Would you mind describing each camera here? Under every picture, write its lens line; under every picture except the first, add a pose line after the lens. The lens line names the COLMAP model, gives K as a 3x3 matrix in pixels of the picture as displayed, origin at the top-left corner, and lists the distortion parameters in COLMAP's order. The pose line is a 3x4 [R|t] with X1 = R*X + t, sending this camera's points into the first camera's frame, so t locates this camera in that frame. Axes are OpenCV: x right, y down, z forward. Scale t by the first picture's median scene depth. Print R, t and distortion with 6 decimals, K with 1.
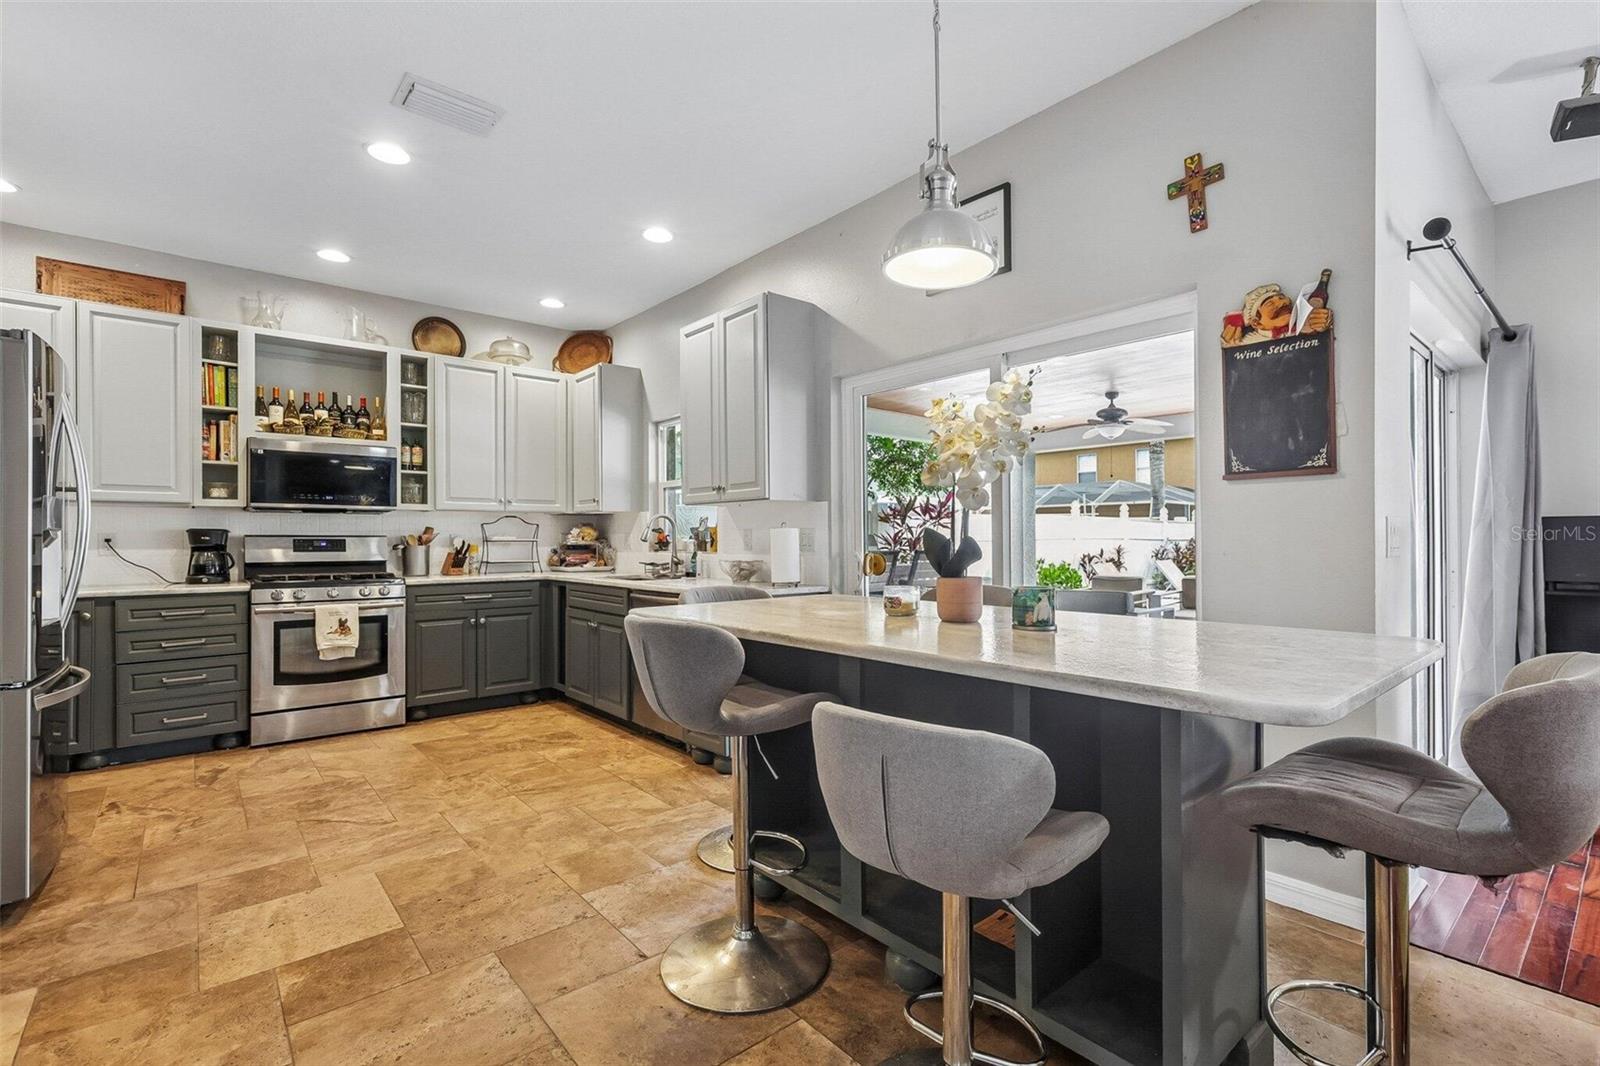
lens RADIAL K [[719.1, 0, 803.5], [0, 719.1, 537.6], [0, 0, 1]] dist [0.000898, 0.002147]
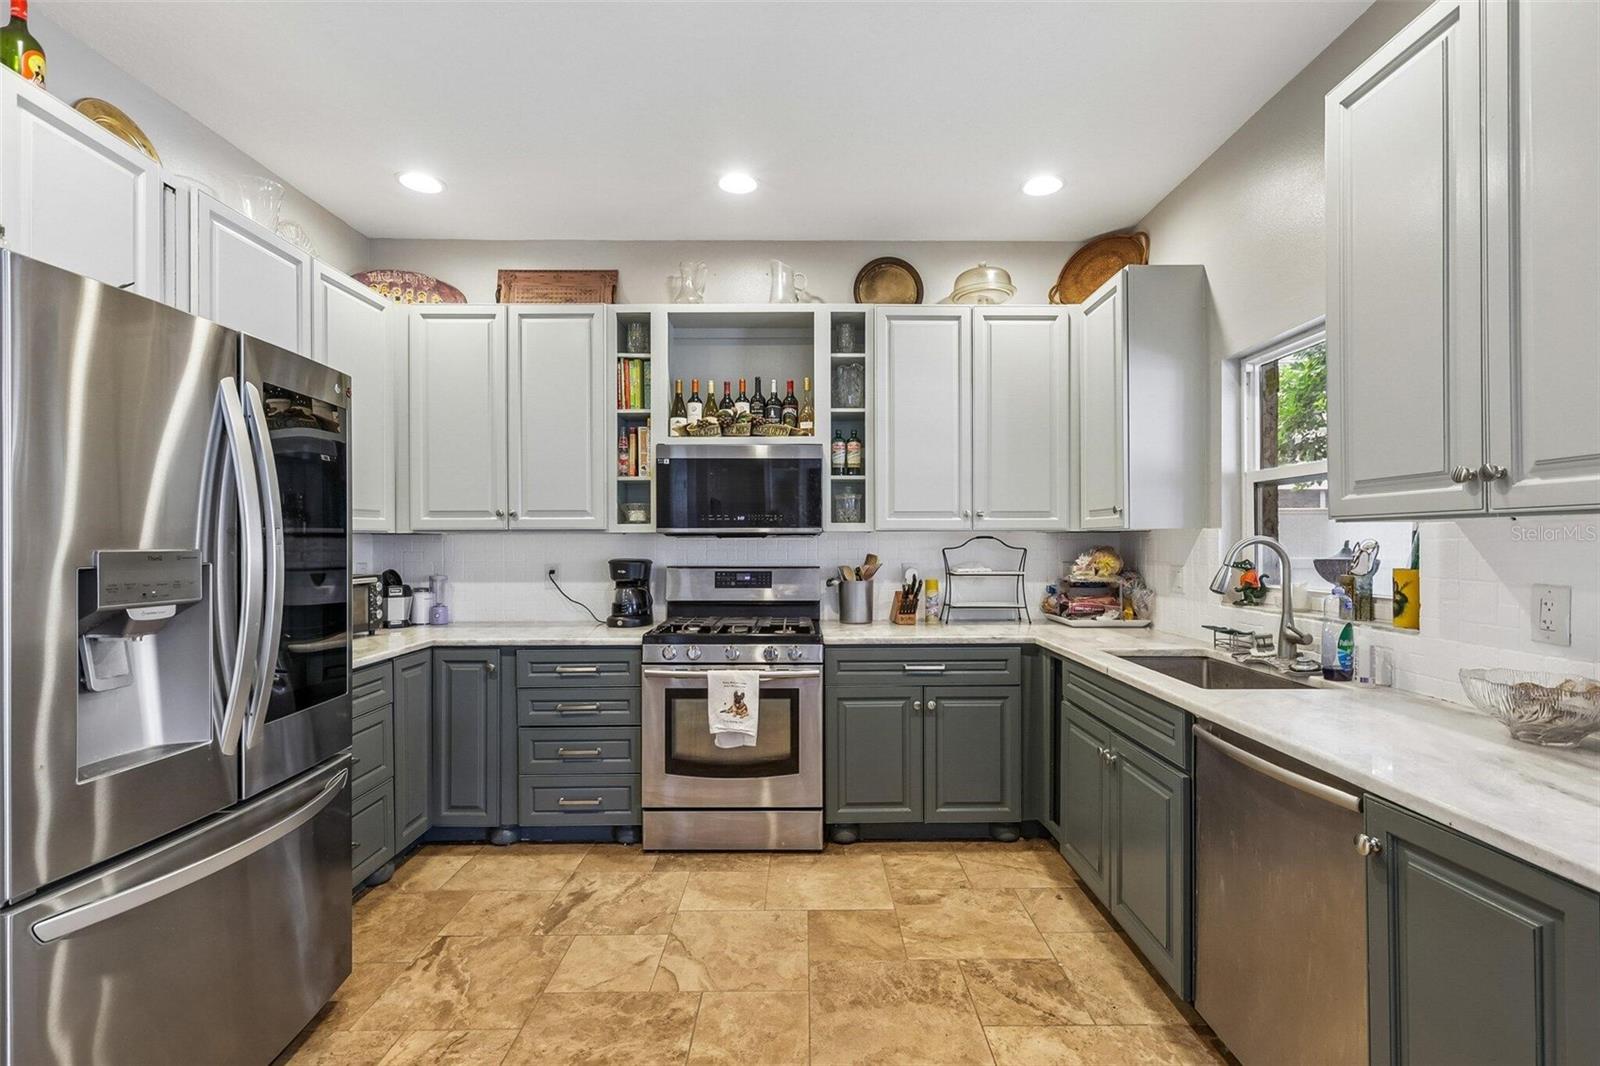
lens RADIAL K [[719.1, 0, 816.0], [0, 719.1, 543.5], [0, 0, 1]] dist [0.000898, 0.002147]
pose [[0.770977, 0.004195, -0.636849, -0.131828], [0.001703, 0.999961, 0.008648, -0.036637], [0.636861, -0.007752, 0.770940, 0.489812]]
